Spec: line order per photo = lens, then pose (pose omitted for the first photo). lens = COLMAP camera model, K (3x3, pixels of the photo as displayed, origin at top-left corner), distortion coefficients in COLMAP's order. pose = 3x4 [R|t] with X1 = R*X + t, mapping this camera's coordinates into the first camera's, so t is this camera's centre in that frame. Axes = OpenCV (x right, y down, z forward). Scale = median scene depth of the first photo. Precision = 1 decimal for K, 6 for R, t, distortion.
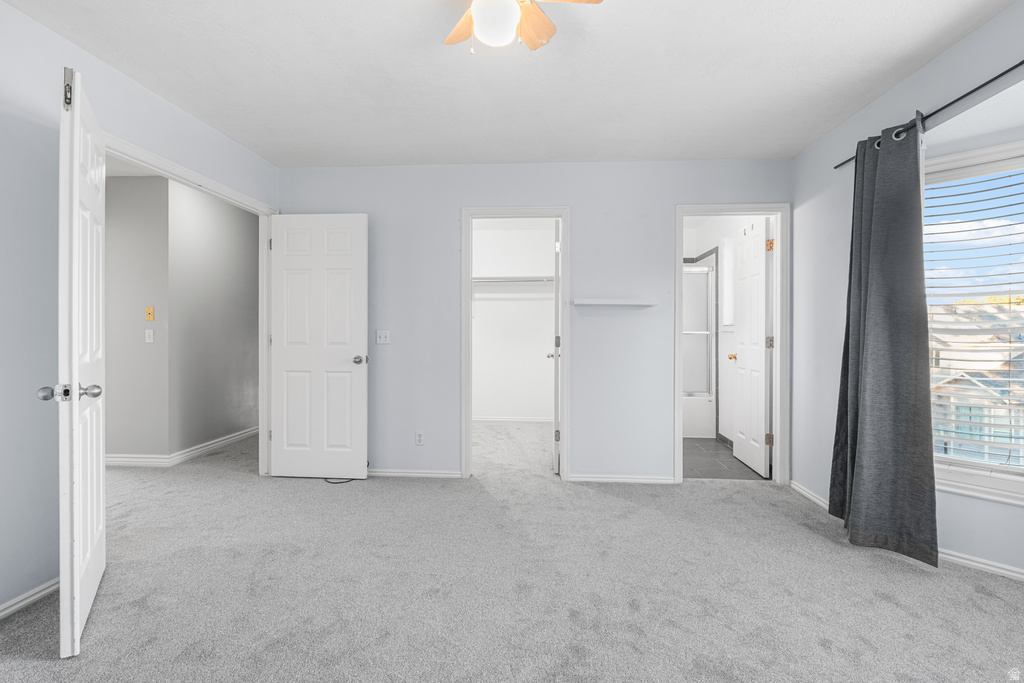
lens RADIAL K [[485.7, 0, 510.7], [0, 485.7, 336.5], [0, 0, 1]] dist [-0.002377, -0.001087]
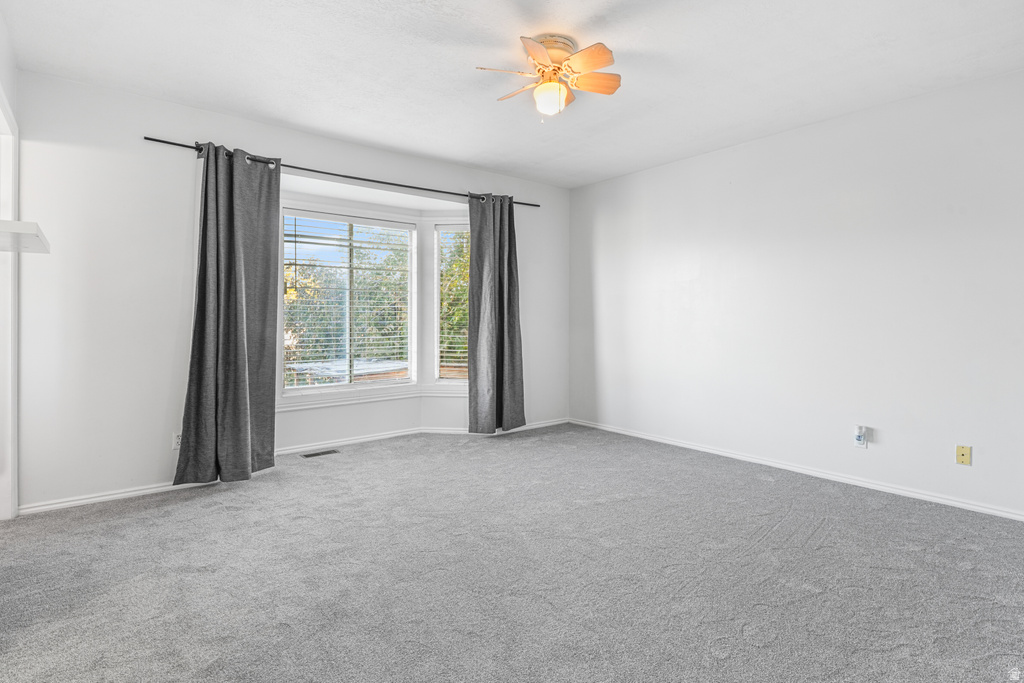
lens RADIAL K [[530.2, 0, 513.1], [0, 530.2, 320.1], [0, 0, 1]] dist [0.029155, 0.000135]
pose [[-0.689750, 0.003224, 0.724041, -0.534270], [0.007785, 0.999965, 0.002964, 0.018272], [-0.724006, 0.007681, -0.689751, 1.041961]]
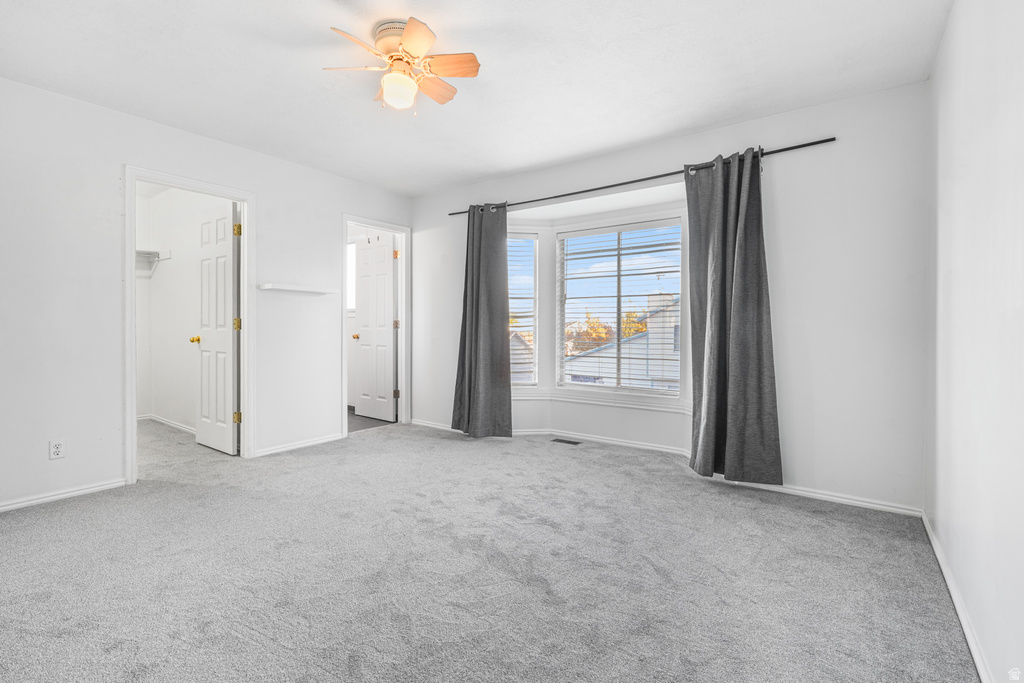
lens RADIAL K [[485.7, 0, 510.7], [0, 485.7, 336.5], [0, 0, 1]] dist [-0.002377, -0.001087]
pose [[0.521892, -0.020042, 0.852776, -0.513432], [0.003084, 0.999762, 0.021609, 0.017989], [-0.853006, -0.008647, 0.521830, -0.011109]]
